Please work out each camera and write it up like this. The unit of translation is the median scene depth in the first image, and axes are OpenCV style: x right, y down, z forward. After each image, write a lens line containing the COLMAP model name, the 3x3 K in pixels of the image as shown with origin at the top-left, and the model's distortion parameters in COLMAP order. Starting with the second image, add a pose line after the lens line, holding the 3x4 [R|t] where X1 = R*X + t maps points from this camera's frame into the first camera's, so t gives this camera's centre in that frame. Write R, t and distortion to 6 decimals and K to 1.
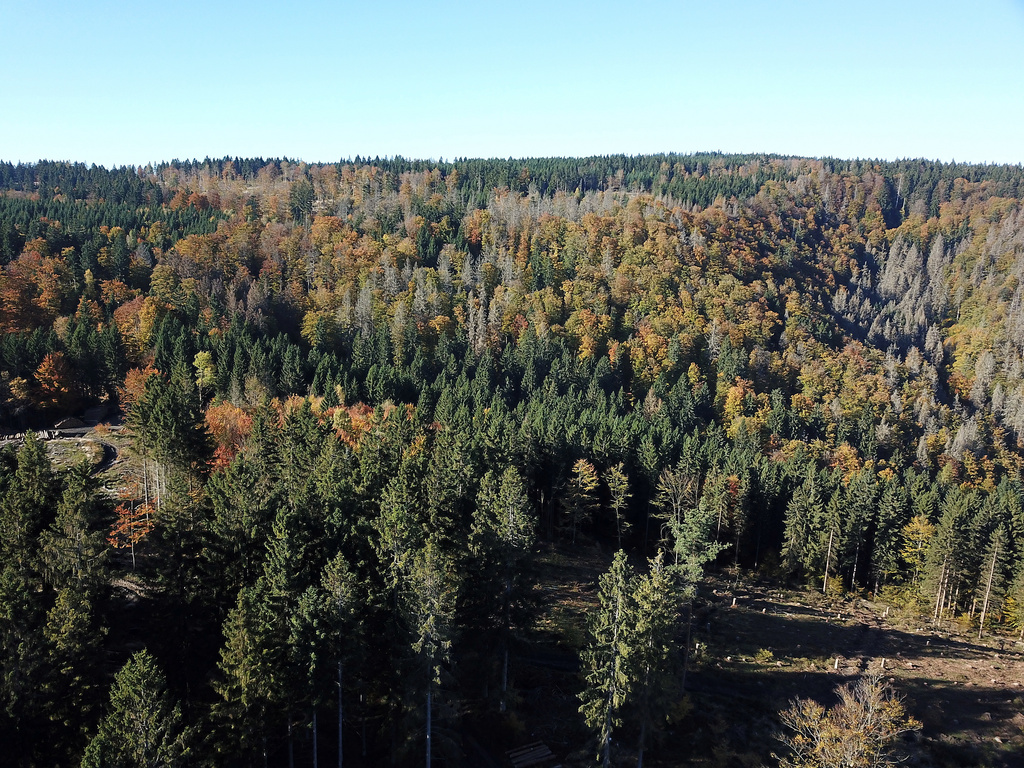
lens RADIAL K [[781.4, 0, 500.5], [0, 781.4, 391.5], [0, 0, 1]] dist [0.036617, -0.034510]
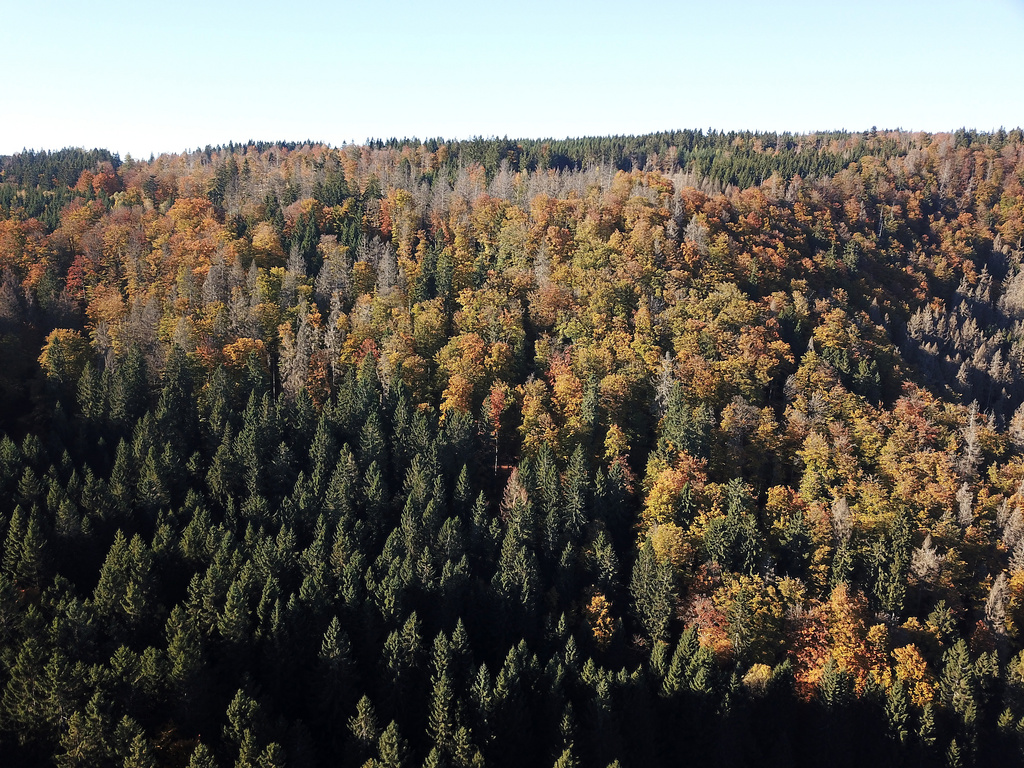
lens RADIAL K [[781.4, 0, 500.5], [0, 781.4, 391.5], [0, 0, 1]] dist [0.036617, -0.034510]
pose [[0.984318, 0.039076, -0.172022, 0.200651], [-0.037870, 0.999230, 0.010288, -0.050714], [0.172292, -0.003612, 0.985039, 0.274722]]
